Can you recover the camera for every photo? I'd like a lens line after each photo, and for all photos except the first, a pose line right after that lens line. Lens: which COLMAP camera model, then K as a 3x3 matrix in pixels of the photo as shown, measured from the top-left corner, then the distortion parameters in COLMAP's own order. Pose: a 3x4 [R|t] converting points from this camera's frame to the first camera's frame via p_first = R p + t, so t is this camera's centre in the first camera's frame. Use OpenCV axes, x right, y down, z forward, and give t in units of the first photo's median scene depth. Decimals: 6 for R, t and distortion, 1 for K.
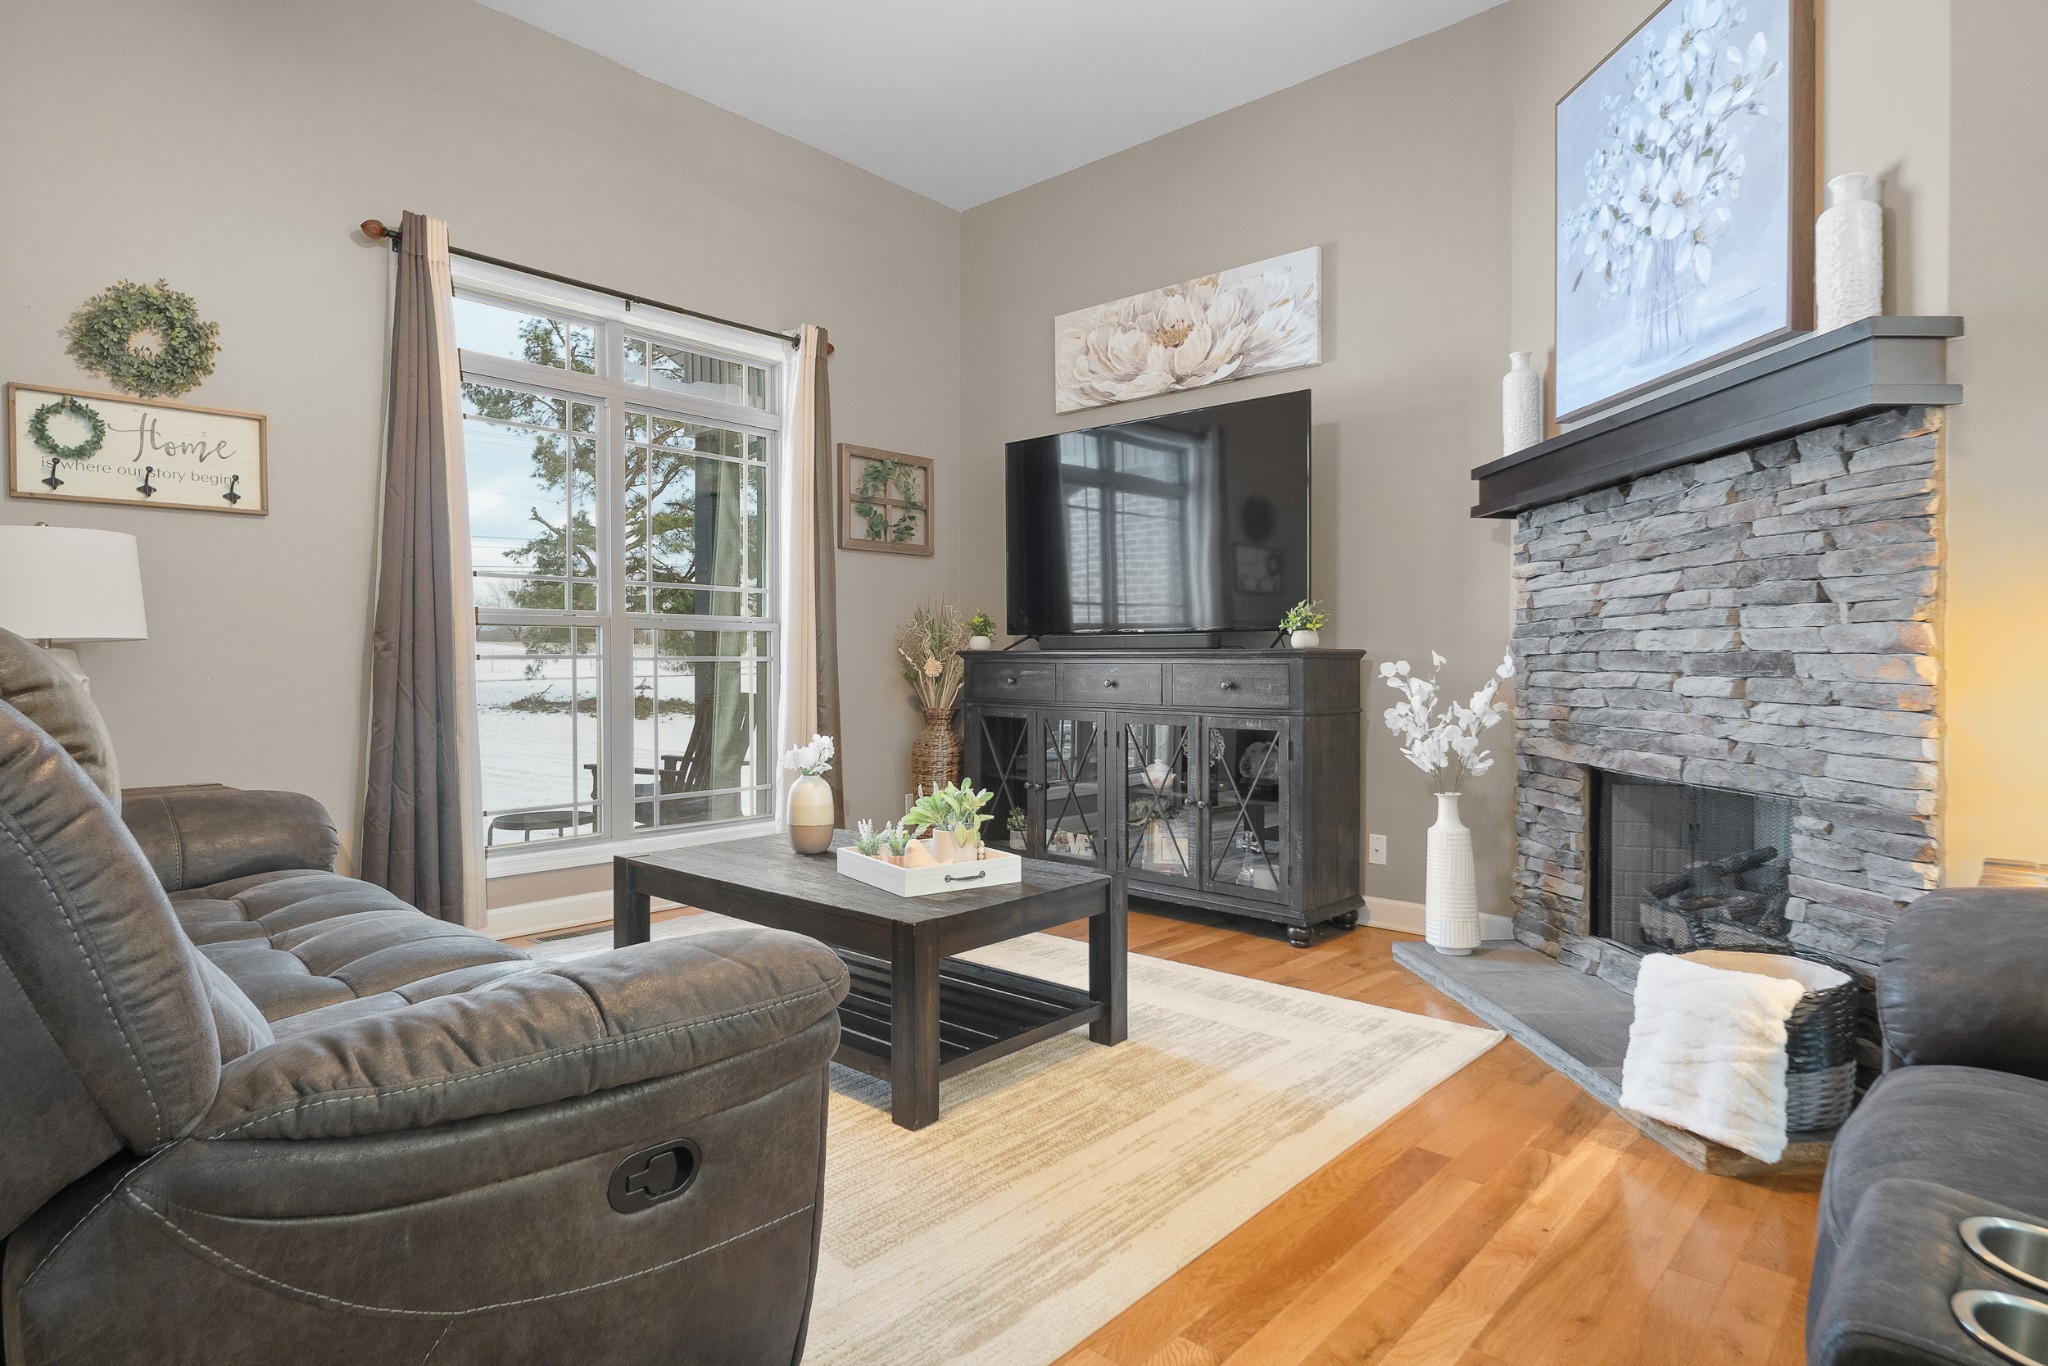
lens RADIAL K [[1105.8, 0, 1027.4], [0, 1105.8, 661.5], [0, 0, 1]] dist [0.001947, 0.000326]
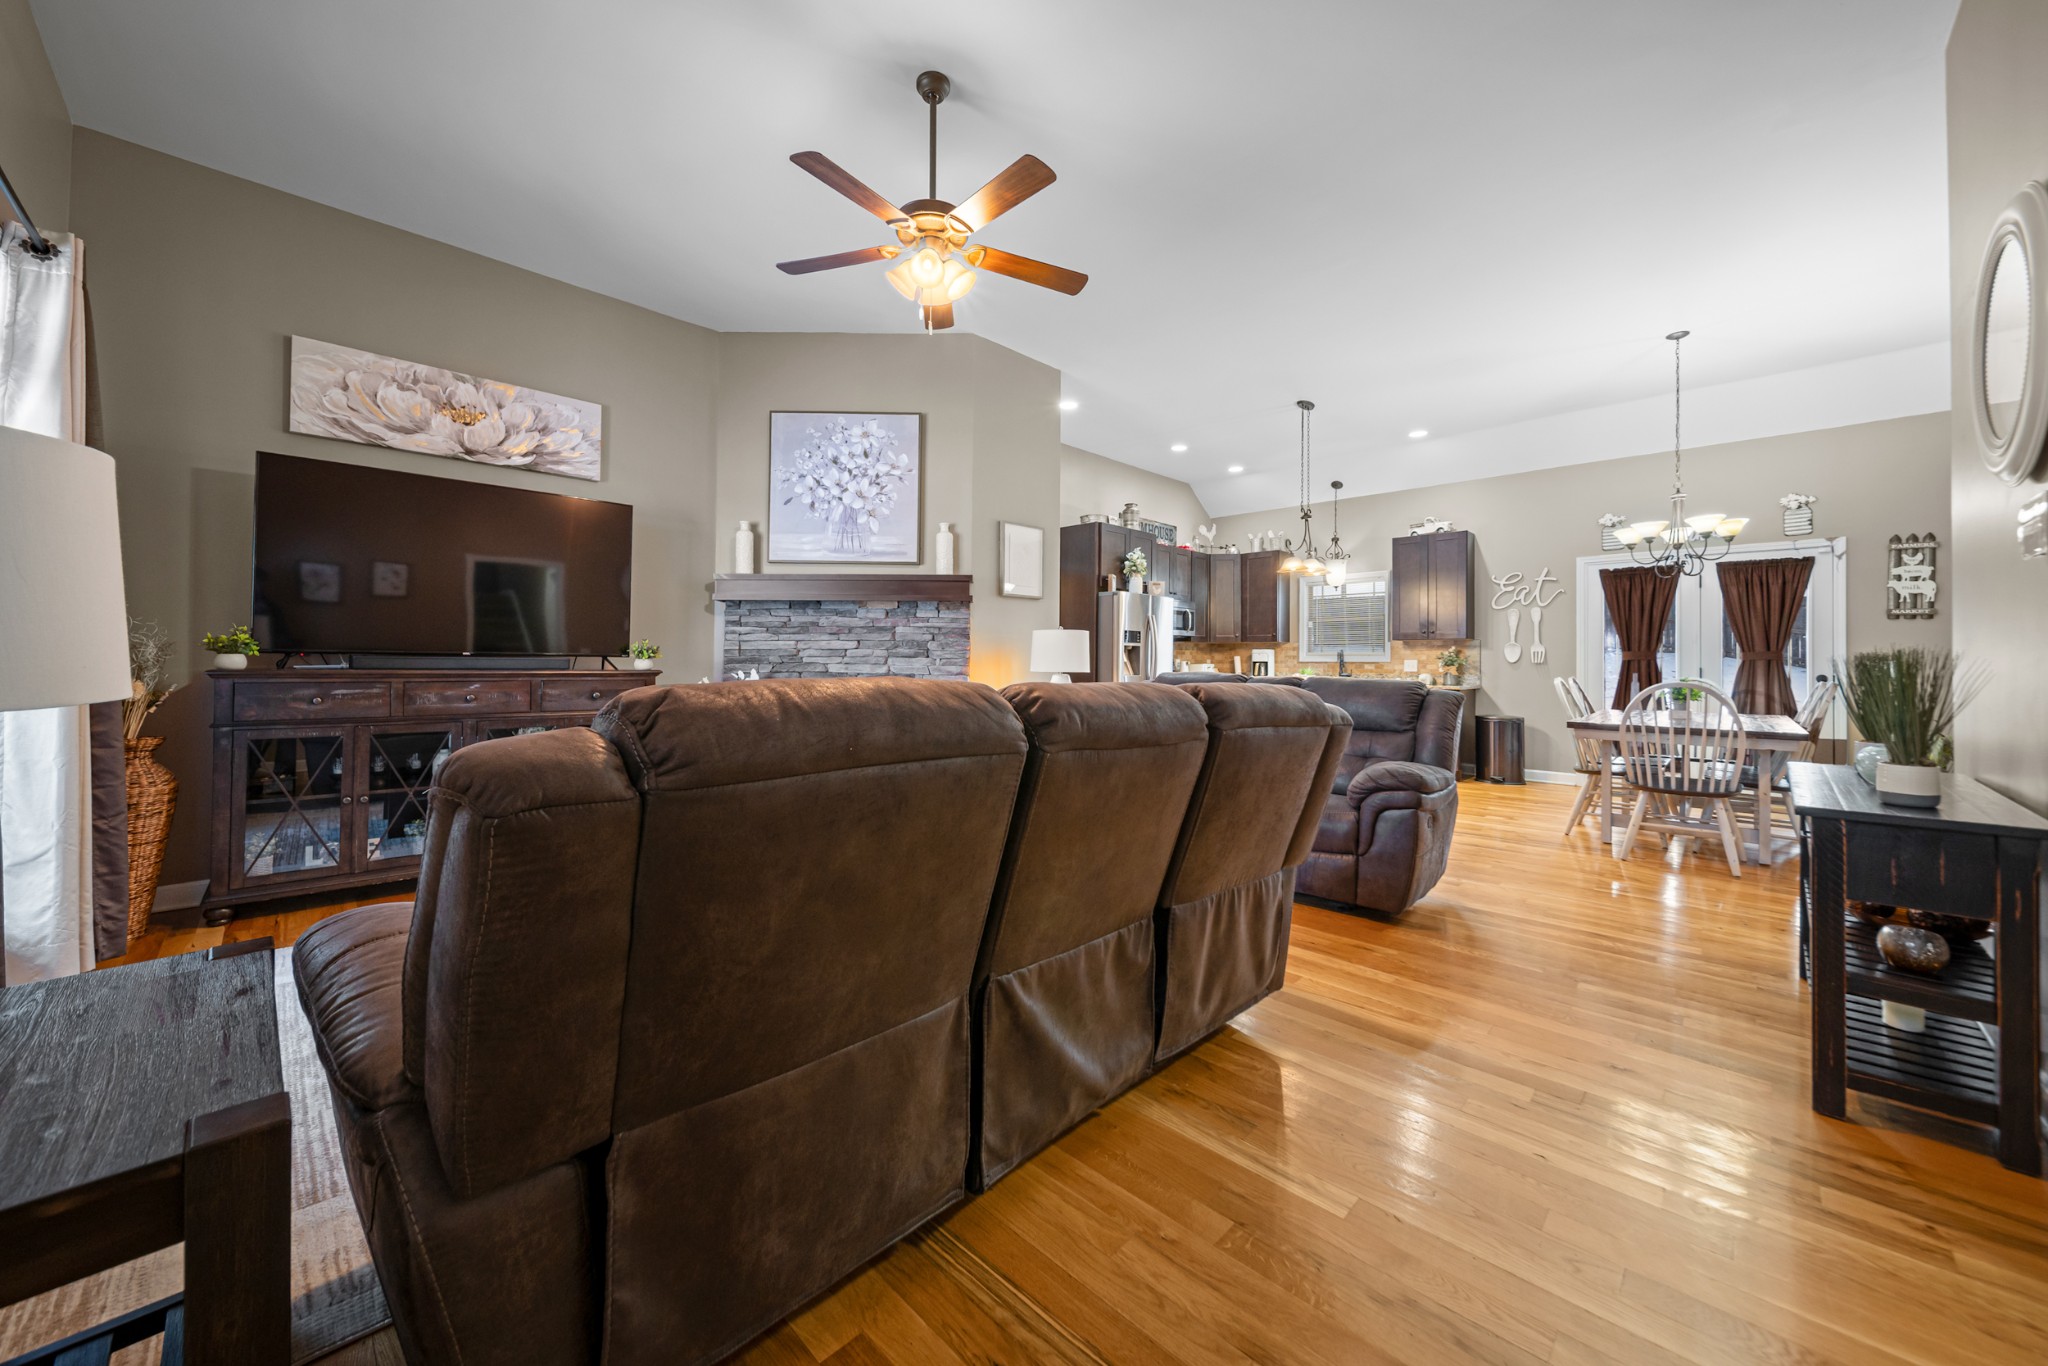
lens RADIAL K [[744.4, 0, 1000.7], [0, 744.4, 657.4], [0, 0, 1]] dist [0.002049, 0.000001]
pose [[0.064515, 0.005716, 0.997900, -0.798153], [-0.007902, 0.999955, -0.005217, -0.028039], [-0.997885, -0.007549, 0.064557, 0.415749]]
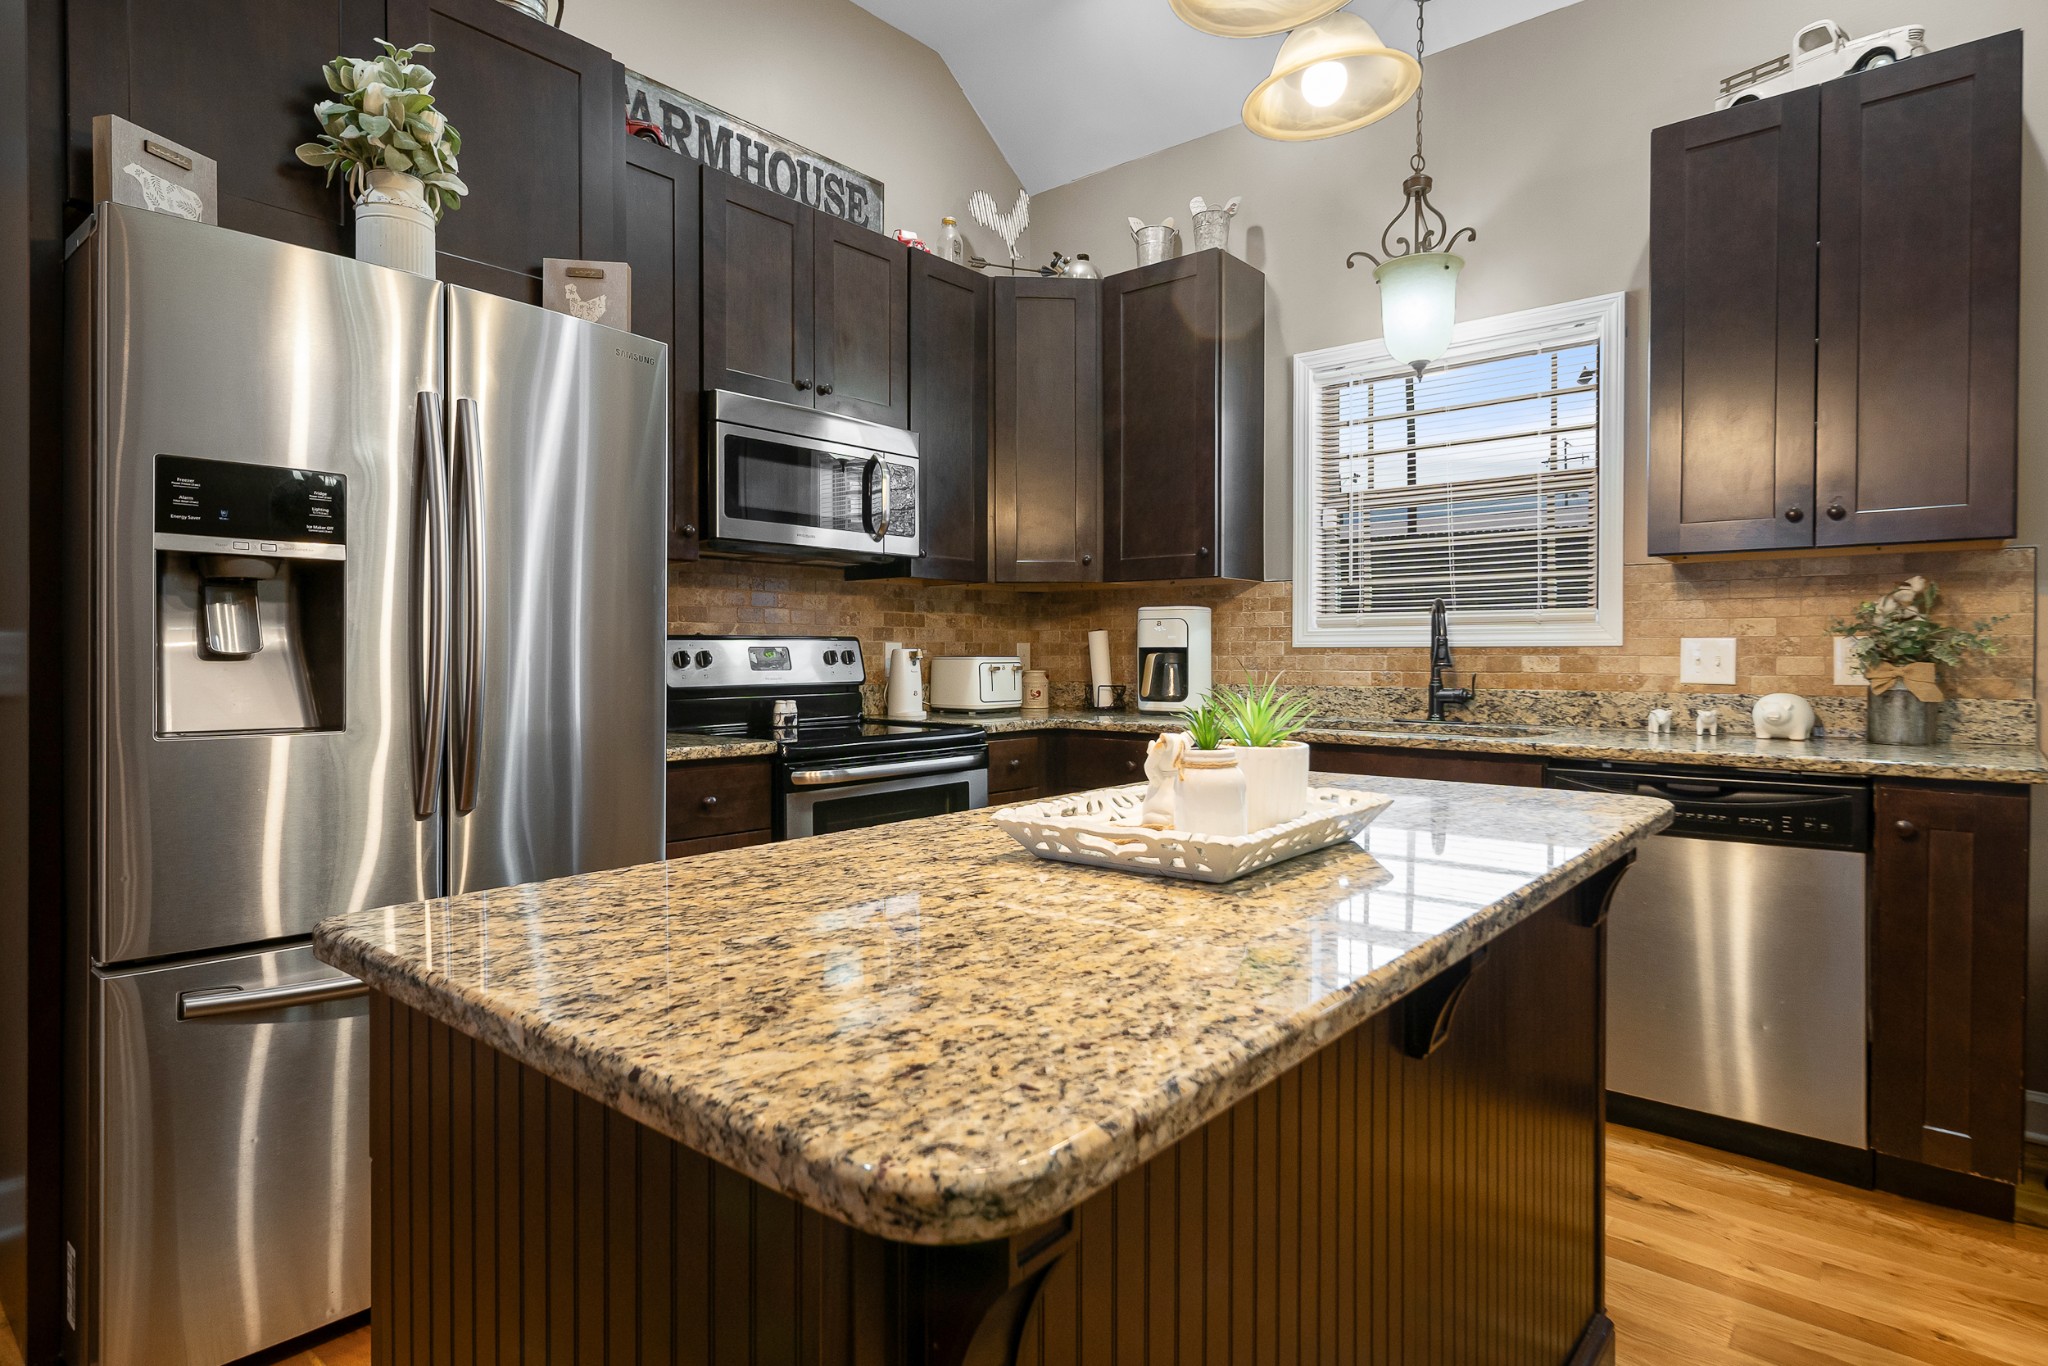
lens RADIAL K [[1085.5, 0, 1020.0], [0, 1085.5, 667.9], [0, 0, 1]] dist [0.003715, 0.000363]
pose [[-0.025942, -0.016163, 0.999533, 0.518672], [-0.001843, 0.999868, 0.016121, -0.031257], [-0.999662, -0.001424, -0.025968, -0.060032]]
